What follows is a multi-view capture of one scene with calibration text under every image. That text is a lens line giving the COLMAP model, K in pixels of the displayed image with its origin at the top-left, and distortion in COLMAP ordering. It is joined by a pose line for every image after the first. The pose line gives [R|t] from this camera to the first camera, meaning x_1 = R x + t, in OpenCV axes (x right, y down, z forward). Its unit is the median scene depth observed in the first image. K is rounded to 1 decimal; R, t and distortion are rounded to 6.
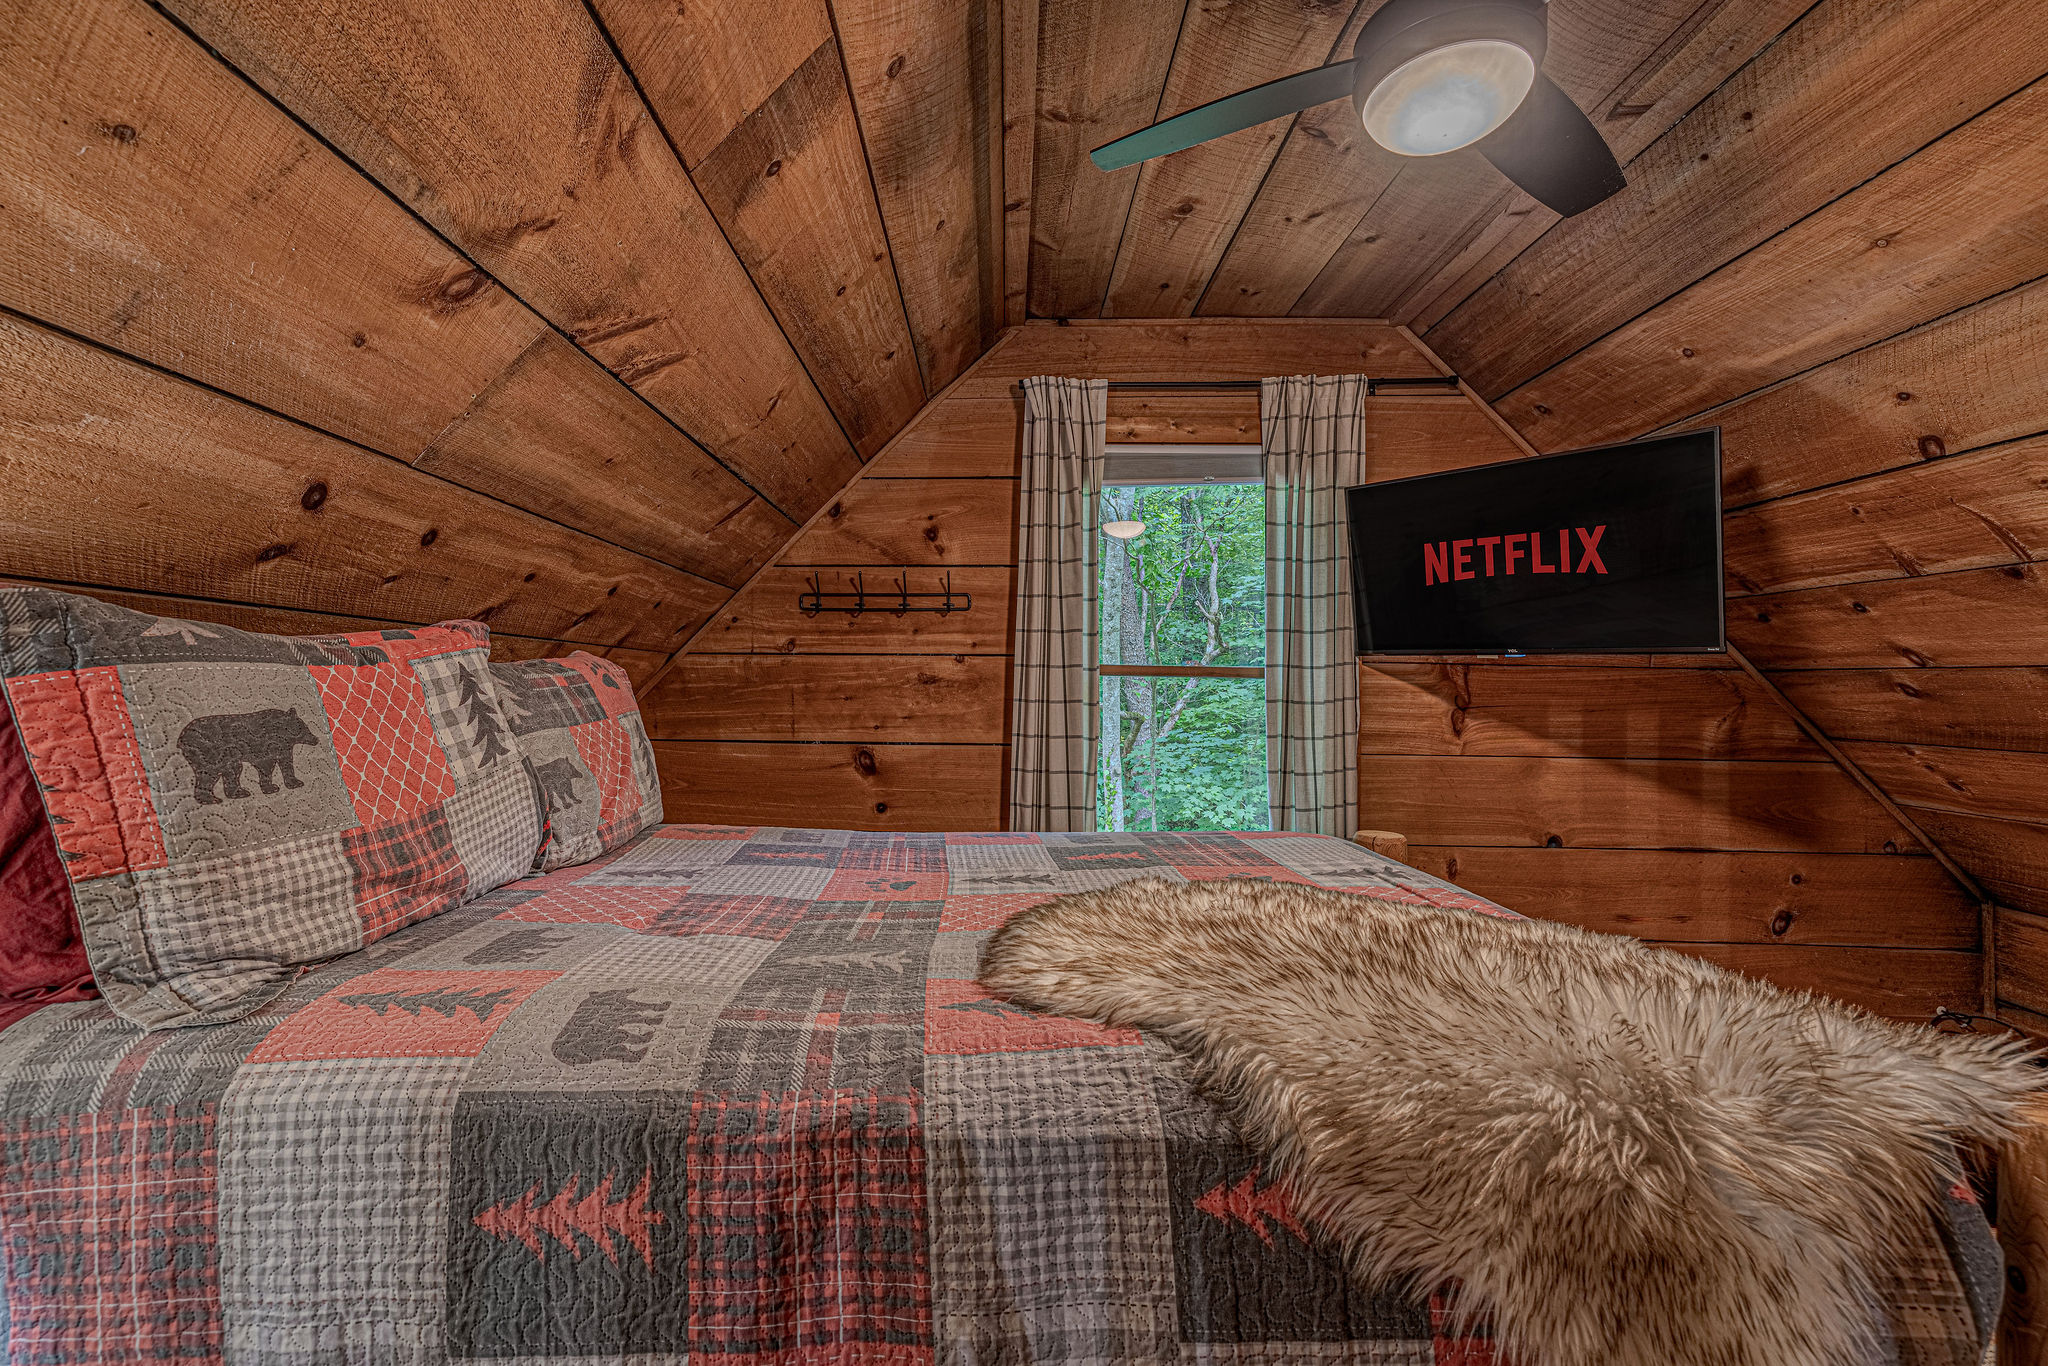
lens RADIAL K [[871.3, 0, 974.8], [0, 871.3, 688.2], [0, 0, 1]] dist [0.004328, -0.000667]
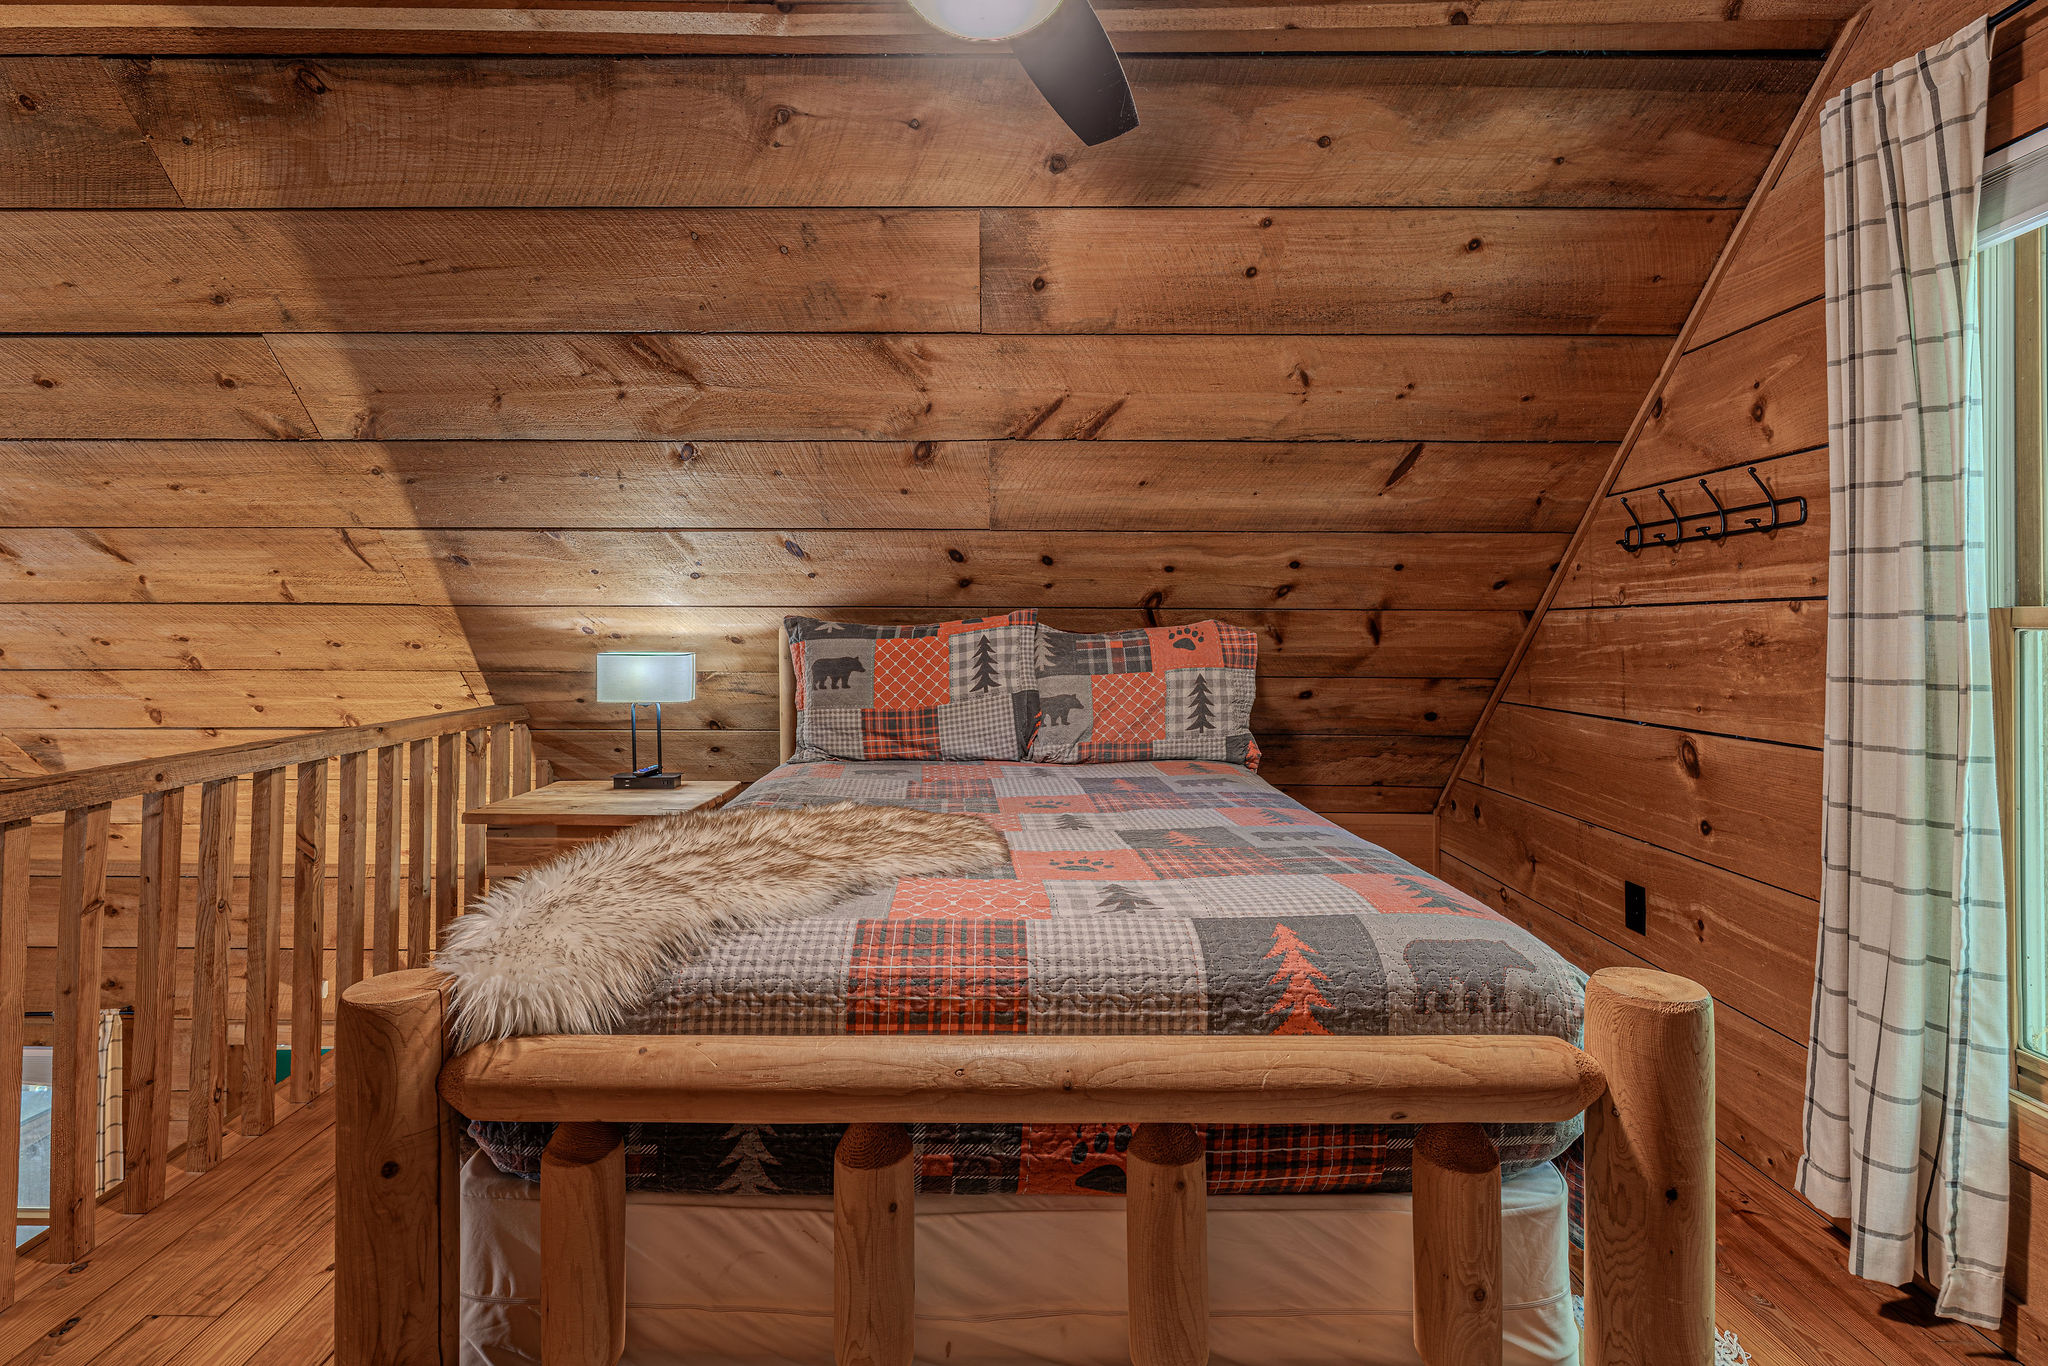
lens RADIAL K [[996.8, 0, 1030.3], [0, 996.8, 622.6], [0, 0, 1]] dist [0.002572, 0.001028]
pose [[0.037144, -0.016222, -0.999178, 0.658273], [-0.002381, 0.999864, -0.016322, -0.009183], [0.999307, 0.002985, 0.037100, 0.442893]]
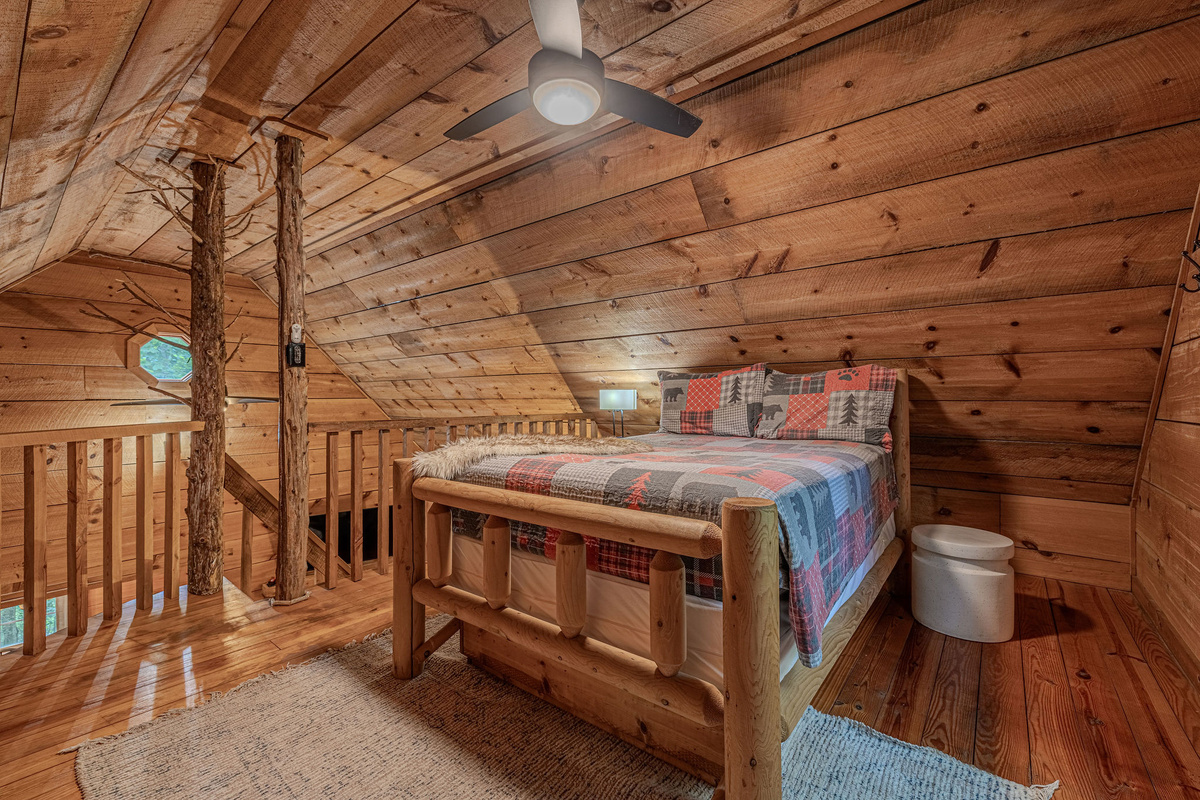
lens RADIAL K [[510.6, 0, 601.3], [0, 510.6, 402.3], [0, 0, 1]] dist [0.004328, -0.000667]
pose [[-0.591224, -0.006328, -0.806482, 0.668053], [-0.005081, 0.999979, -0.004122, 0.042155], [0.806491, 0.001660, -0.591244, 0.795069]]
